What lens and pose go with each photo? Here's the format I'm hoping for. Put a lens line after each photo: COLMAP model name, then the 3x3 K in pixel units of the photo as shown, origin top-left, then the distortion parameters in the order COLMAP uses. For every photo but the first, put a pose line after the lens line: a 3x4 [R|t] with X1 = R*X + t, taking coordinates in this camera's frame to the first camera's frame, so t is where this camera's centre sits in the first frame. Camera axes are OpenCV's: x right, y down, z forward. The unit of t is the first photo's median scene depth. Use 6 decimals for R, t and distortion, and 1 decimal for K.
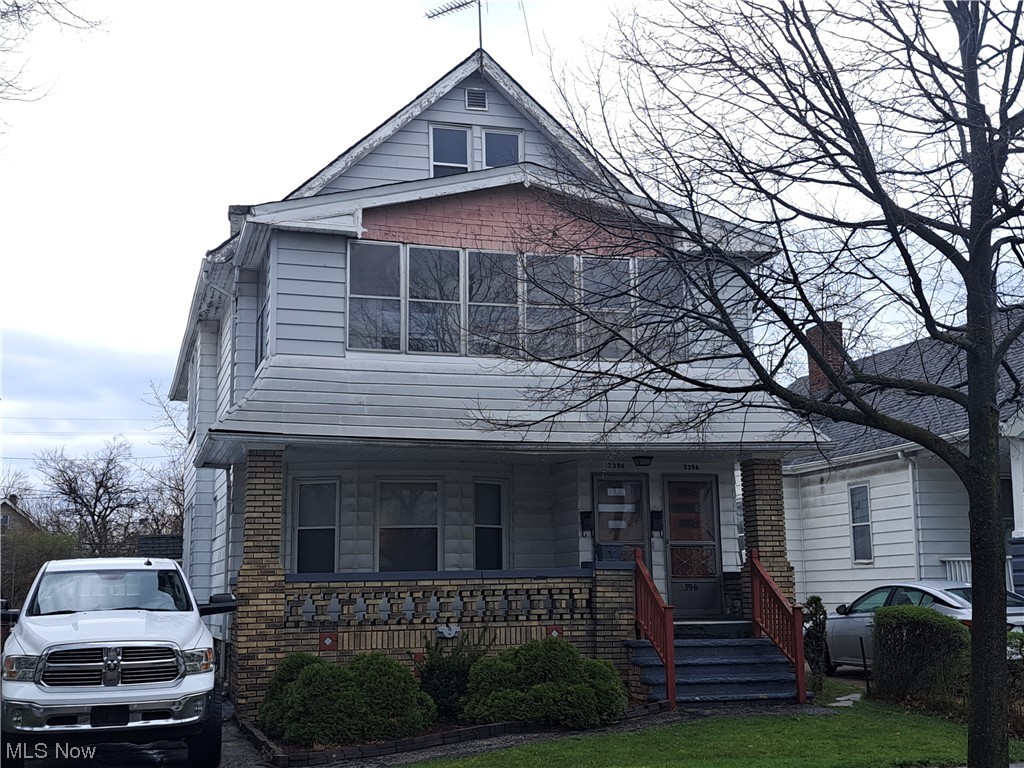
lens RADIAL K [[1328.4, 0, 512.9], [0, 1328.4, 377.7], [0, 0, 1]] dist [0.166481, 0.000000]
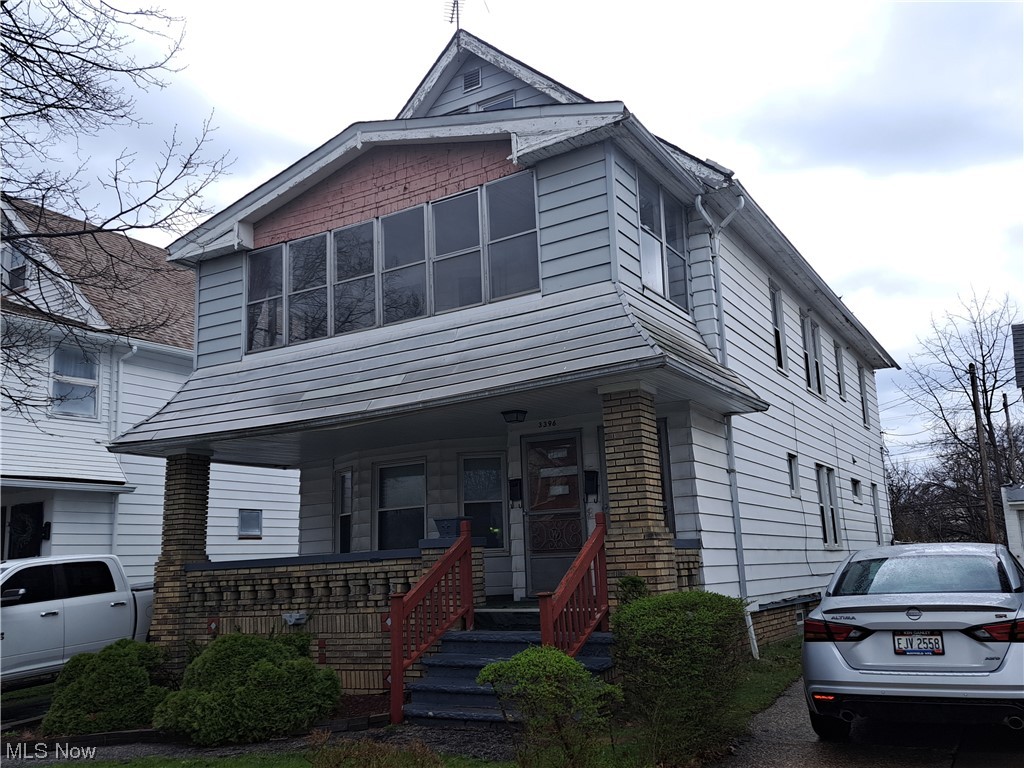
lens RADIAL K [[895.2, 0, 513.4], [0, 895.2, 393.9], [0, 0, 1]] dist [0.057116, 0.001148]
pose [[0.682358, -0.149688, -0.715529, 0.537684], [0.149316, 0.986714, -0.064026, 0.090205], [0.715607, -0.063151, 0.695643, 0.640508]]
